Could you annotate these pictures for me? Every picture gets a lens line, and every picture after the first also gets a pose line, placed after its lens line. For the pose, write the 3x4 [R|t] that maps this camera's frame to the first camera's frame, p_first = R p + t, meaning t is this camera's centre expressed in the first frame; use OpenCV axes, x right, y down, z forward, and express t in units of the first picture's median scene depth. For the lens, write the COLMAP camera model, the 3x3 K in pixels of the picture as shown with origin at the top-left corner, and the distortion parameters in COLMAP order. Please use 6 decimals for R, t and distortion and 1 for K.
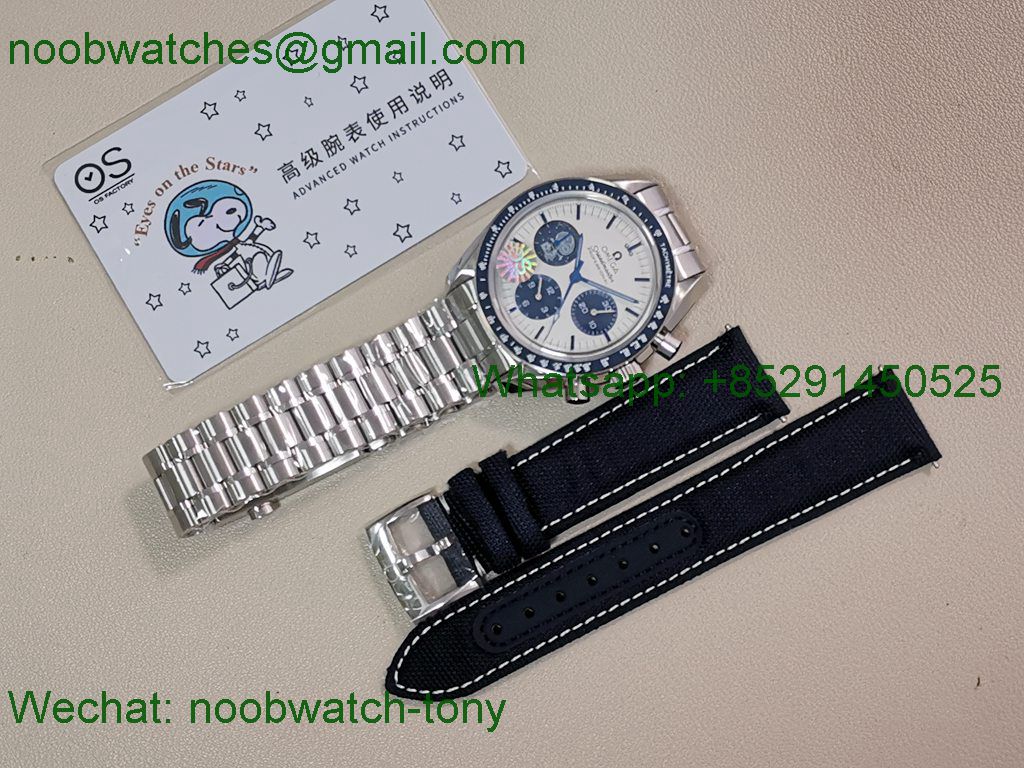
lens RADIAL K [[1599.2, 0, 513.6], [0, 1599.2, 386.8], [0, 0, 1]] dist [0.222798, 0.000000]
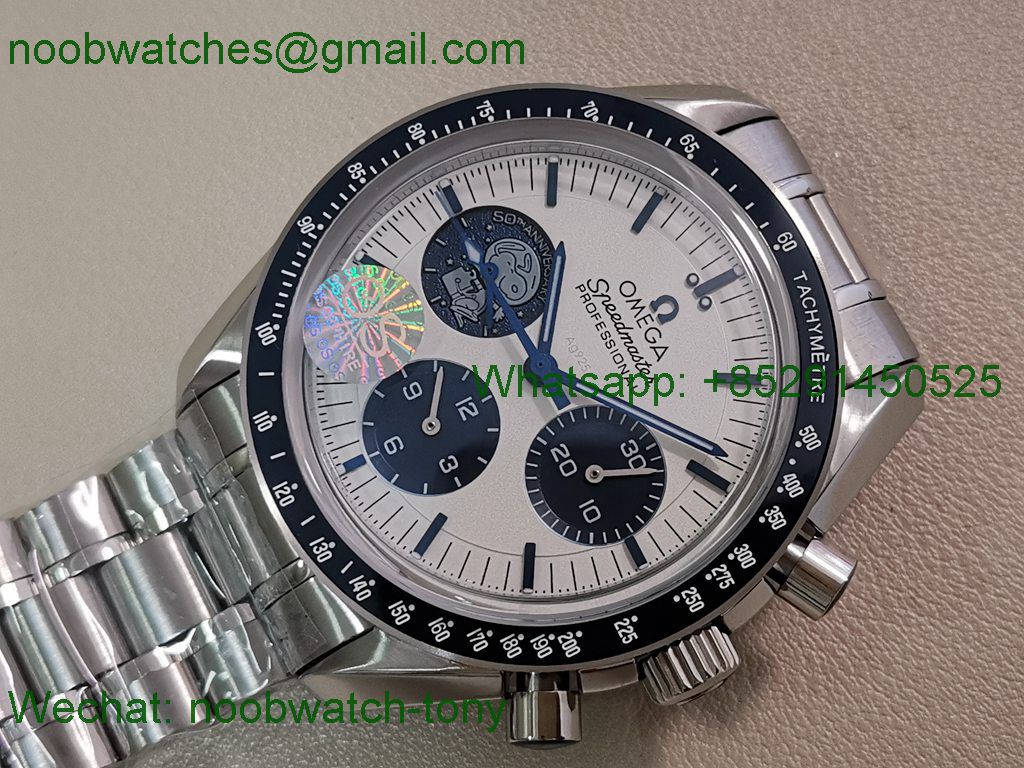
lens RADIAL K [[1599.2, 0, 530.5], [0, 1599.2, 387.9], [0, 0, 1]] dist [0.222798, 0.000000]
pose [[0.999922, 0.010978, -0.005973, 0.038499], [-0.011388, 0.997214, -0.073722, -0.039601], [0.005147, 0.073784, 0.997261, 0.663417]]
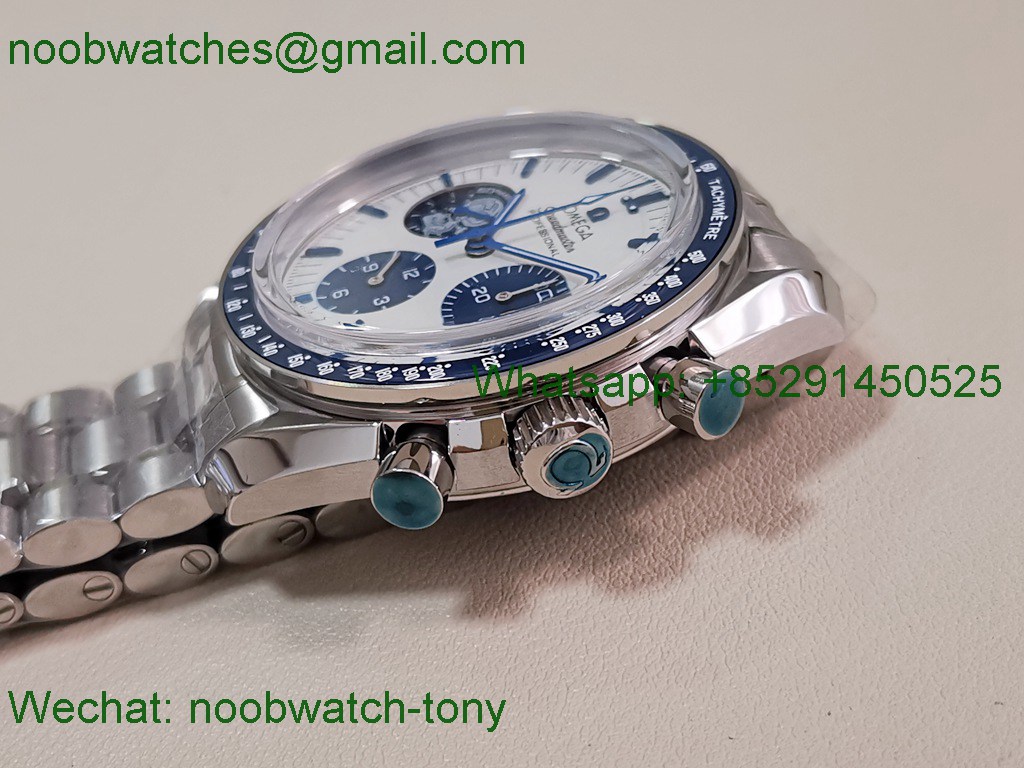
lens RADIAL K [[1599.2, 0, 519.9], [0, 1599.2, 382.6], [0, 0, 1]] dist [0.222798, 0.000000]
pose [[0.962175, 0.026265, -0.271164, 0.152698], [-0.215819, 0.680915, -0.699840, 0.220119], [0.166258, 0.731891, 0.660828, 0.772631]]
